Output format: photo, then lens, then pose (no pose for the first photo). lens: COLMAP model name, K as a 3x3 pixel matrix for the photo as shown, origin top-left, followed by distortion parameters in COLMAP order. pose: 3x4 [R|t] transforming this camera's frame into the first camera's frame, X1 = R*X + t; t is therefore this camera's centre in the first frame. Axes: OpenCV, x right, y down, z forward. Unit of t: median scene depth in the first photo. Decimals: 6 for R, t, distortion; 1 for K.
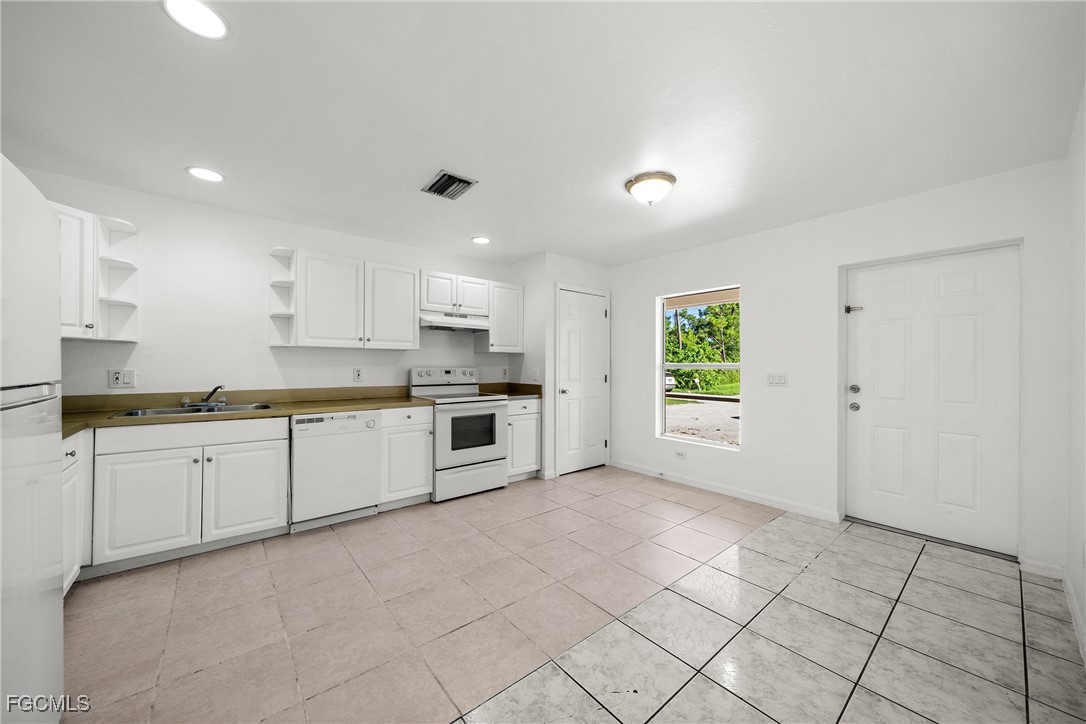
lens RADIAL K [[390.8, 0, 536.7], [0, 390.8, 363.1], [0, 0, 1]] dist [-0.000806, -0.000156]
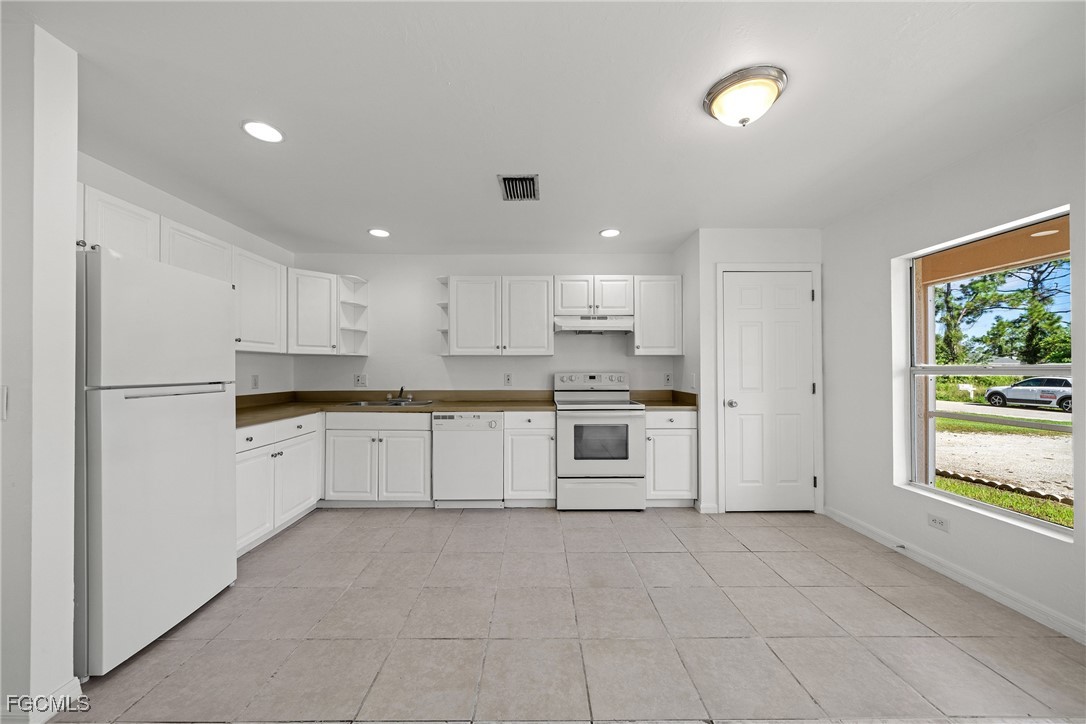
lens RADIAL K [[390.8, 0, 536.7], [0, 390.8, 363.1], [0, 0, 1]] dist [-0.000806, -0.000156]
pose [[0.775597, -0.015897, -0.631028, 0.302953], [0.008382, 0.999854, -0.014887, 0.001354], [0.631172, 0.006257, 0.775618, 0.189340]]
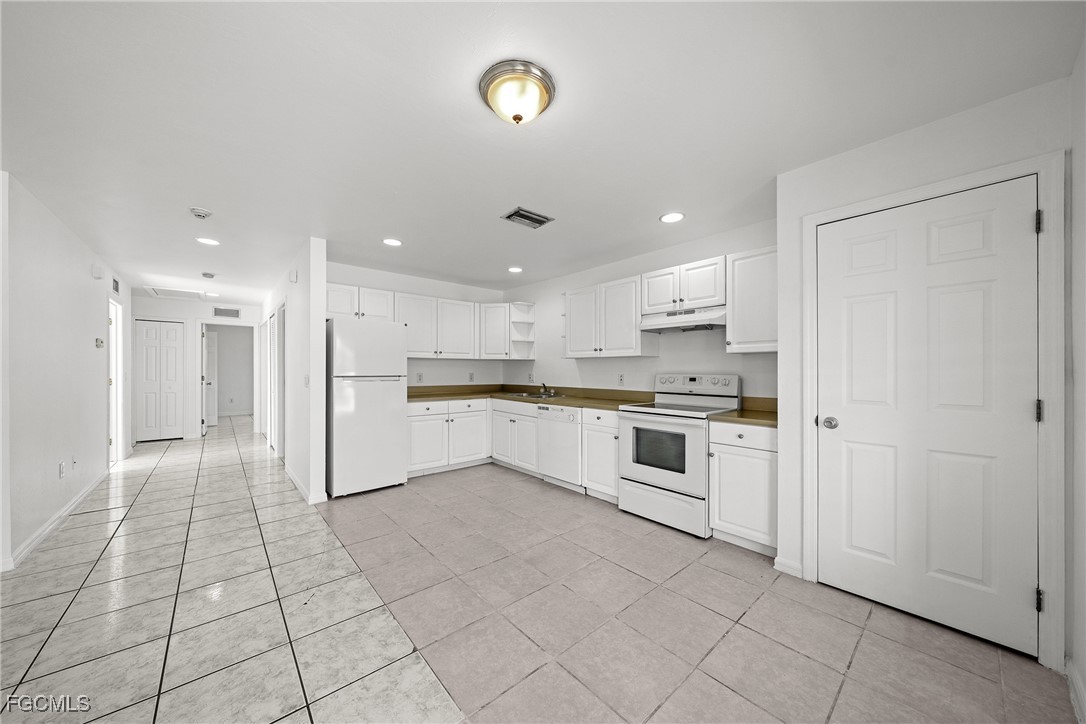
lens RADIAL K [[371.3, 0, 535.4], [0, 371.3, 368.0], [0, 0, 1]] dist [-0.000703, -0.000134]
pose [[0.023508, -0.010828, -0.999665, 0.636803], [0.001822, 0.999940, -0.010788, 0.006955], [0.999722, -0.001568, 0.023527, 0.711057]]
